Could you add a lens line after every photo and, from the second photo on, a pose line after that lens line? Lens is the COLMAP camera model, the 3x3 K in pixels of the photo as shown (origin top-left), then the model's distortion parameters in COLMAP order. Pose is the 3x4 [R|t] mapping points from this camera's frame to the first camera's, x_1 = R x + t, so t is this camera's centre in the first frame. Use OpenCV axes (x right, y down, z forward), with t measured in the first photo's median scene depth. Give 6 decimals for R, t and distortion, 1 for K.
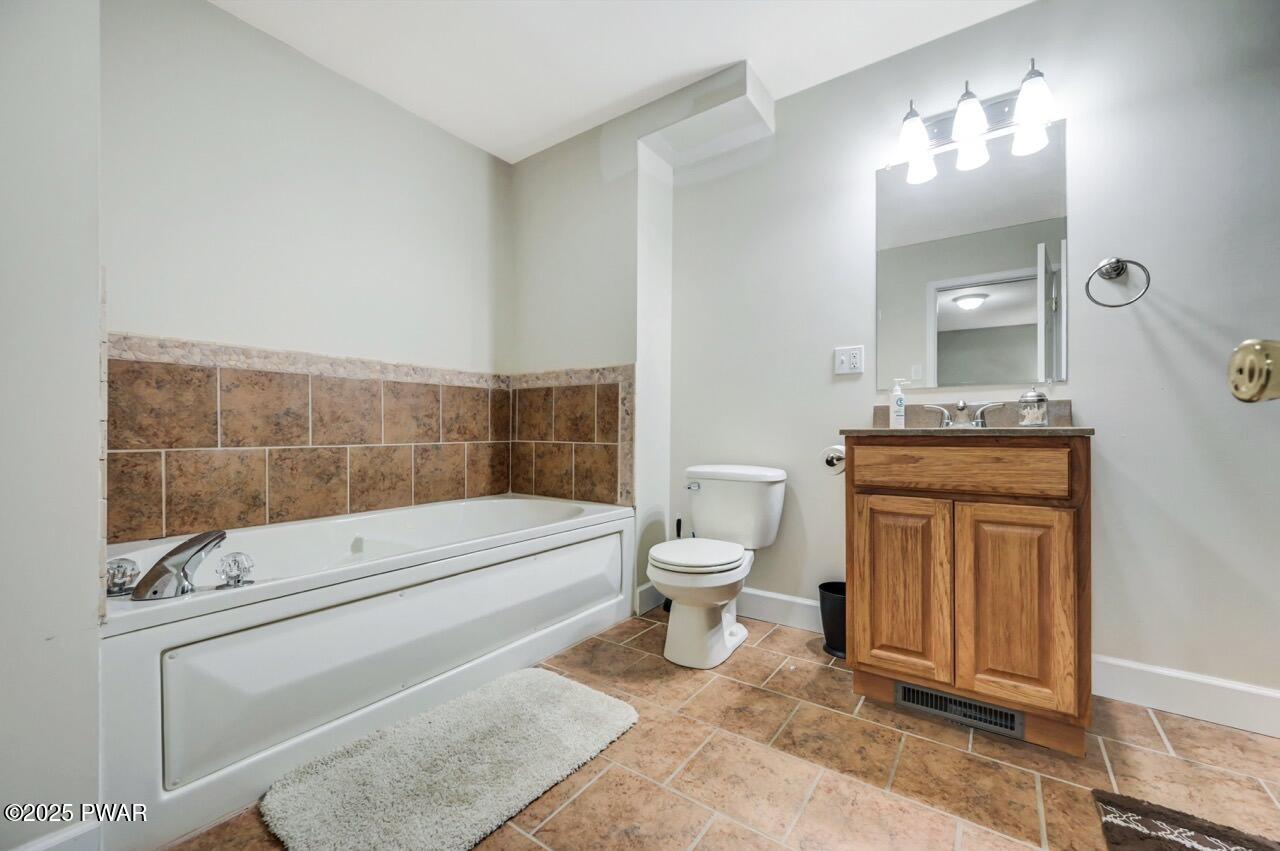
lens RADIAL K [[518.2, 0, 636.3], [0, 518.2, 434.4], [0, 0, 1]] dist [0.003333, 0.000300]
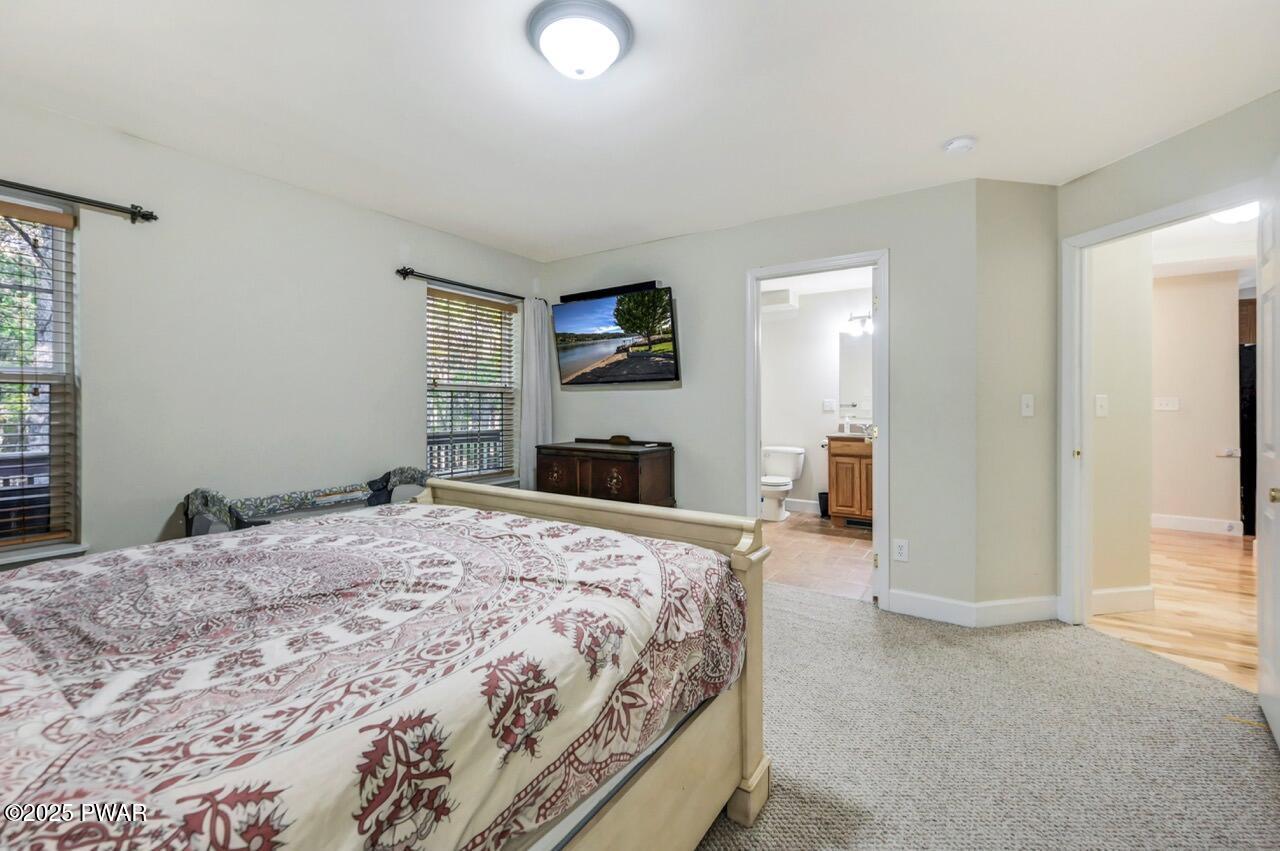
lens RADIAL K [[518.2, 0, 643.1], [0, 518.2, 411.9], [0, 0, 1]] dist [0.003333, 0.000300]
pose [[0.999413, -0.001419, 0.034230, -0.687356], [0.001463, 0.999998, -0.001248, -0.128260], [-0.034228, 0.001298, 0.999413, -1.755913]]
